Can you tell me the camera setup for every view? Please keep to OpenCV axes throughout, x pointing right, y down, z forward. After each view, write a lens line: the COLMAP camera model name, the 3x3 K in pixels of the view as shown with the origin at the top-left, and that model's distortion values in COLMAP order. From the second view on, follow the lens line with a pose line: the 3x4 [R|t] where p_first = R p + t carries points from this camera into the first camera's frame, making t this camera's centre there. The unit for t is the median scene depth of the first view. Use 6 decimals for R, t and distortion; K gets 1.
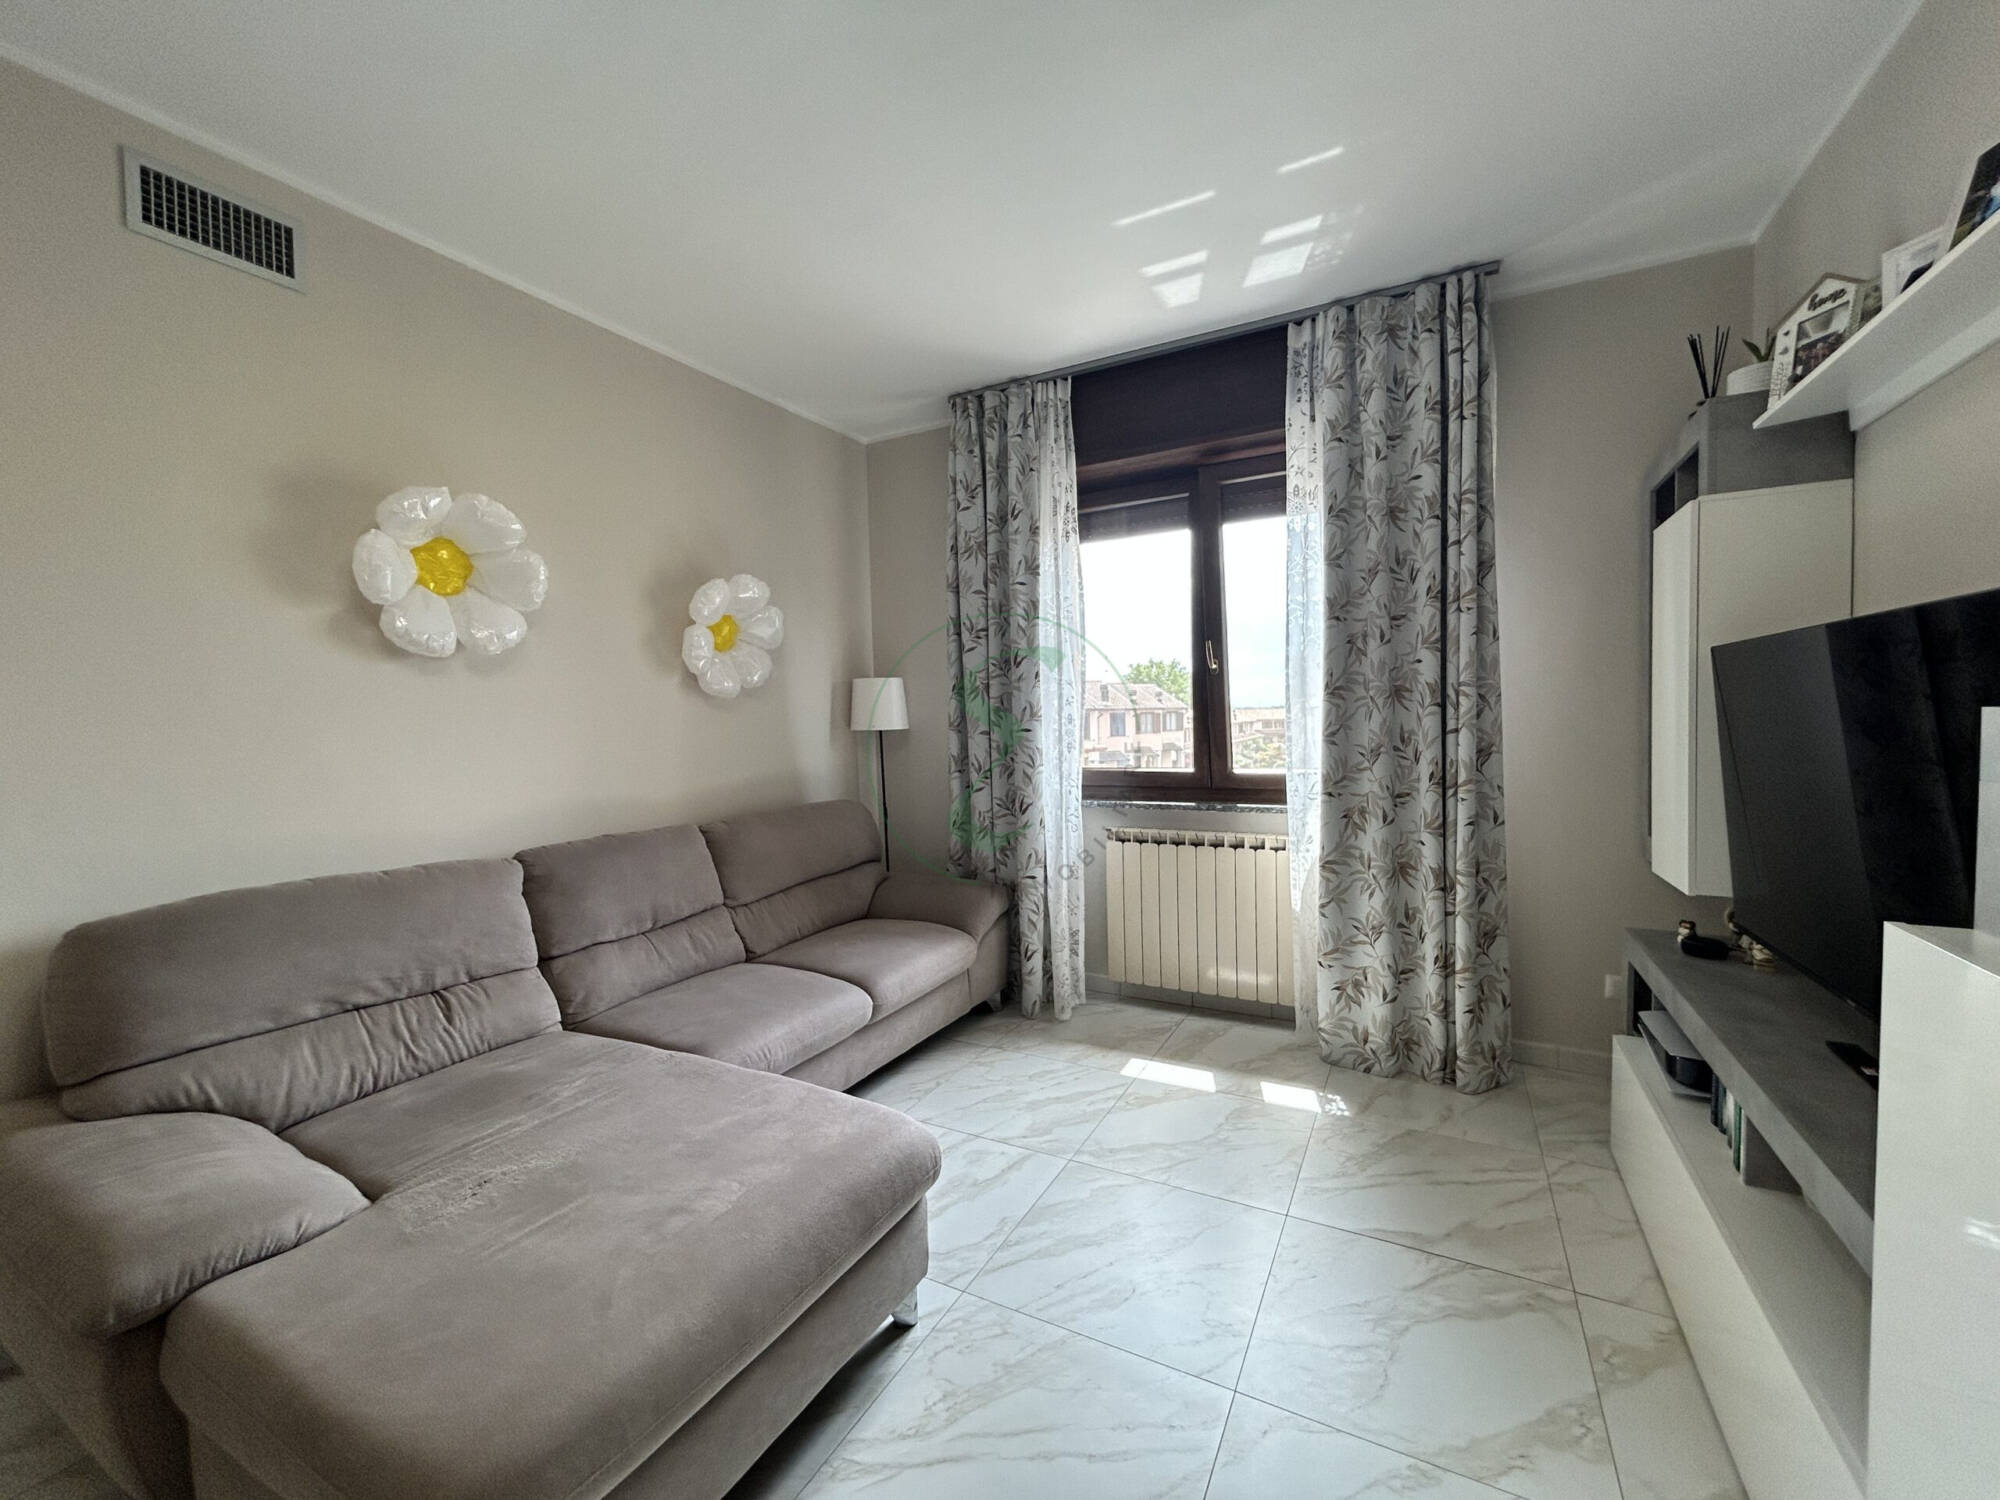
lens RADIAL K [[803.4, 0, 996.2], [0, 803.4, 750.7], [0, 0, 1]] dist [-0.000573, 0.002001]
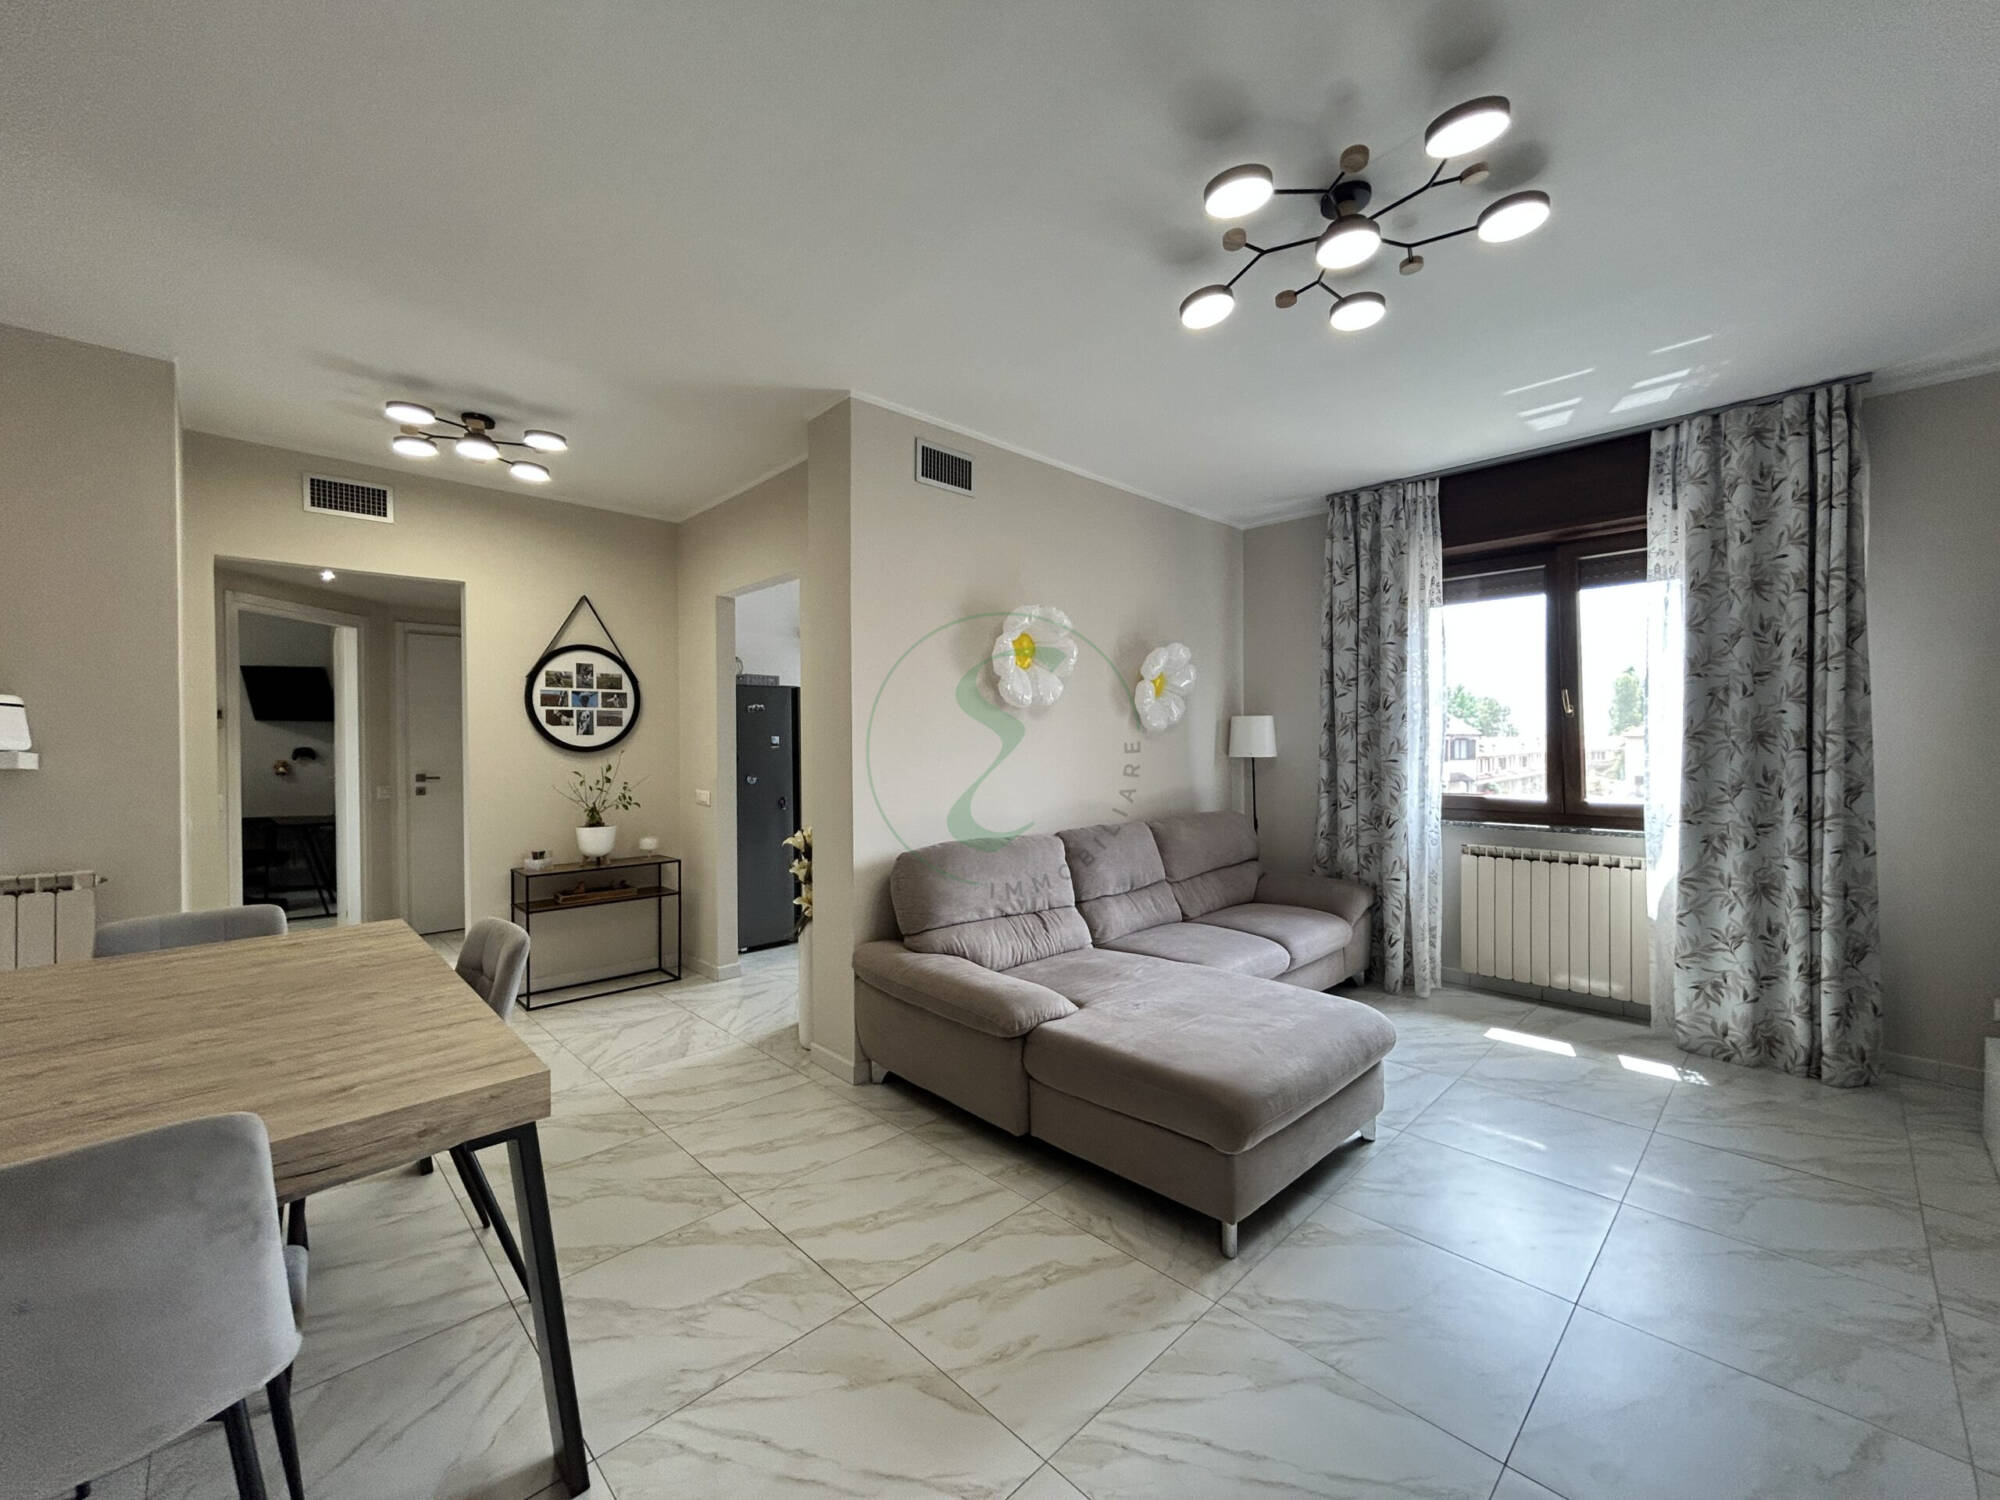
lens RADIAL K [[803.4, 0, 1001.5], [0, 803.4, 750.4], [0, 0, 1]] dist [-0.000573, 0.002001]
pose [[0.955396, 0.021971, -0.294509, -0.214425], [-0.029941, 0.999297, -0.022582, 0.005534], [0.293806, 0.030392, 0.955382, -0.448419]]
